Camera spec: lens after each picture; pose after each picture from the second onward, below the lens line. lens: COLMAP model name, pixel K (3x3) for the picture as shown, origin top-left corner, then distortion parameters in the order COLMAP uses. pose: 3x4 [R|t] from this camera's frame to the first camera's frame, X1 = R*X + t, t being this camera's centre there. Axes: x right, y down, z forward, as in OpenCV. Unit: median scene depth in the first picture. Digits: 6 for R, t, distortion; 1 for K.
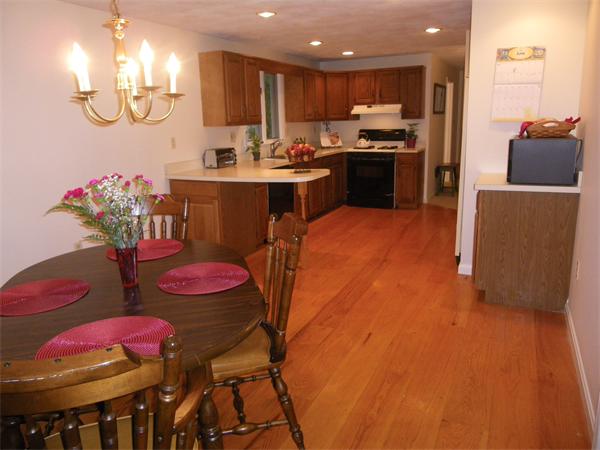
lens RADIAL K [[463.8, 0, 301.7], [0, 463.8, 222.8], [0, 0, 1]] dist [-0.004617, -0.000054]
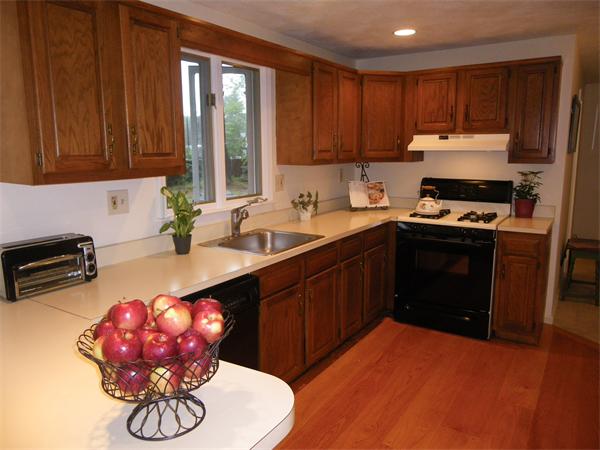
lens RADIAL K [[463.8, 0, 299.1], [0, 463.8, 226.9], [0, 0, 1]] dist [-0.004617, -0.000054]
pose [[0.991240, 0.041553, -0.125369, 0.053763], [-0.048243, 0.997542, -0.050811, -0.114769], [0.122949, 0.056414, 0.990808, 0.464972]]
